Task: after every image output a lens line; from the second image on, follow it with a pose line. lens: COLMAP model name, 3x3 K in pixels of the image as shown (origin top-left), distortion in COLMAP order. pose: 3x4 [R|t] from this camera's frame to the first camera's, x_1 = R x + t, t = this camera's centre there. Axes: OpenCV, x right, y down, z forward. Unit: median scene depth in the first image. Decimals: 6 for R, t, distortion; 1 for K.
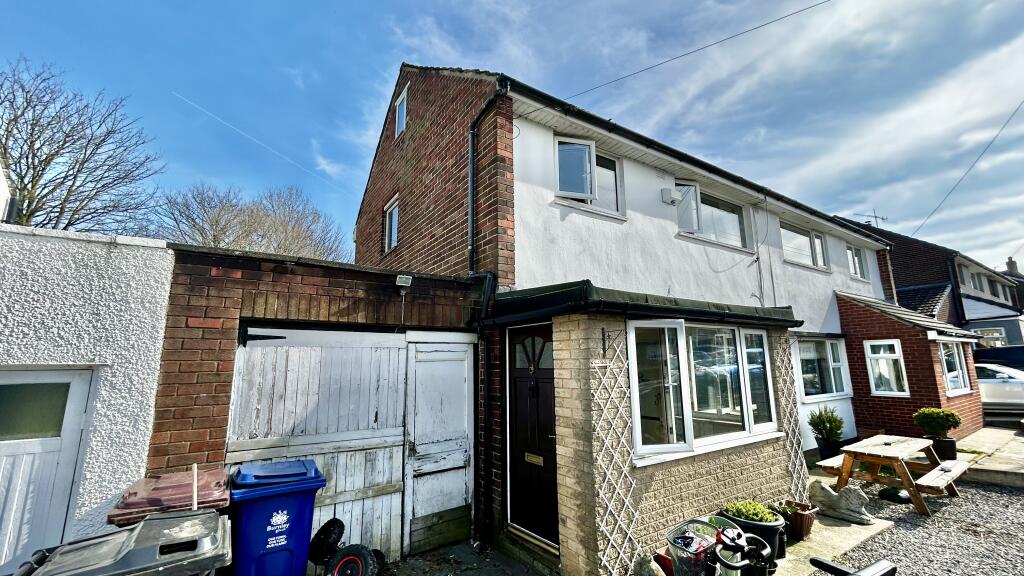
lens RADIAL K [[413.4, 0, 512.0], [0, 413.4, 288.0], [0, 0, 1]] dist [-0.000320, 0.000151]
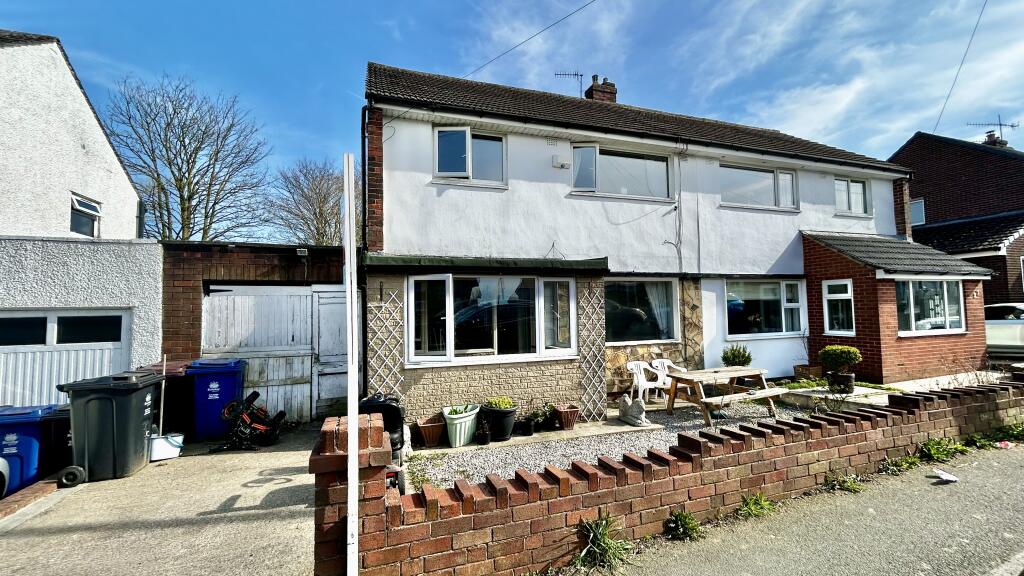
lens RADIAL K [[413.4, 0, 512.0], [0, 413.4, 288.0], [0, 0, 1]] dist [-0.000320, 0.000151]
pose [[0.967387, -0.017118, -0.252725, 0.855301], [0.050753, 0.990580, 0.127179, -0.041154], [0.248167, -0.135857, 0.959143, -0.290424]]
